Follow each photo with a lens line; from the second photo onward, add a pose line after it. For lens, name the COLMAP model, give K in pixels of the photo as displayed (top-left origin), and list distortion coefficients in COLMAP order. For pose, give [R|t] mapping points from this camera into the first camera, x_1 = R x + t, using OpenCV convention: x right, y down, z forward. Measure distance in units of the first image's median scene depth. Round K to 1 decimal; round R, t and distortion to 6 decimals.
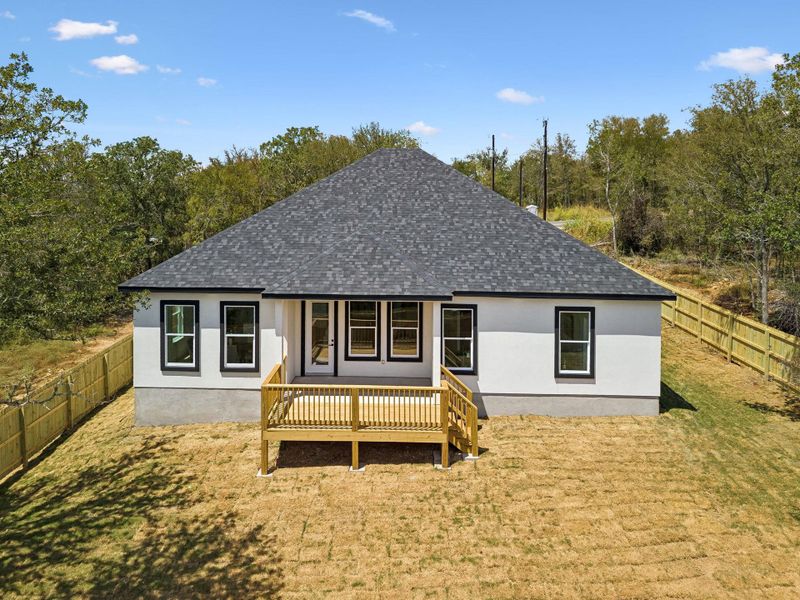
lens RADIAL K [[533.5, 0, 400.0], [0, 533.5, 300.0], [0, 0, 1]] dist [-0.004153, -0.003136]
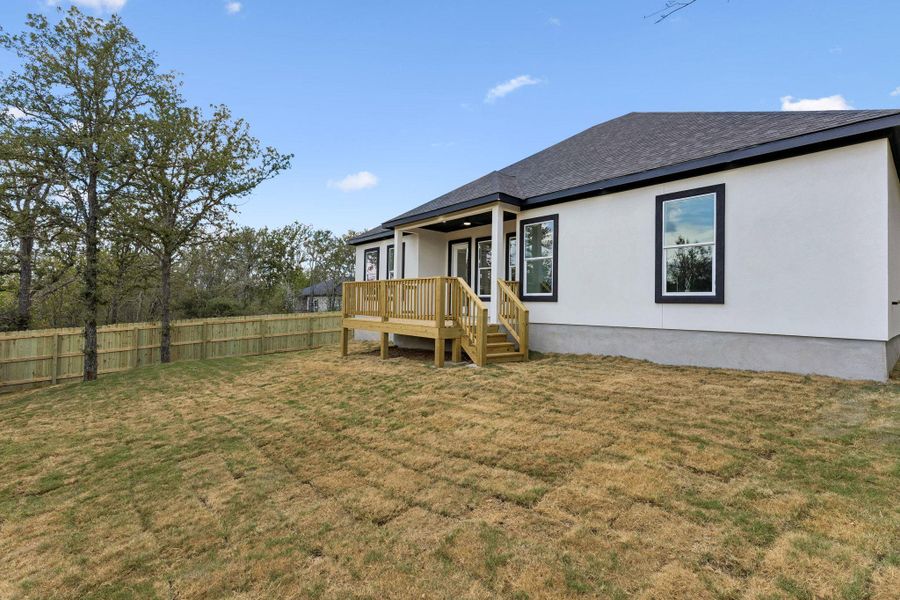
lens RADIAL K [[405.4, 0, 448.1], [0, 405.4, 297.2], [0, 0, 1]] dist [0.000783, 0.000261]
pose [[0.671021, -0.016891, -0.741246, 0.564095], [-0.119424, 0.984224, -0.130538, 0.270902], [0.731757, 0.176116, 0.658418, 0.526457]]
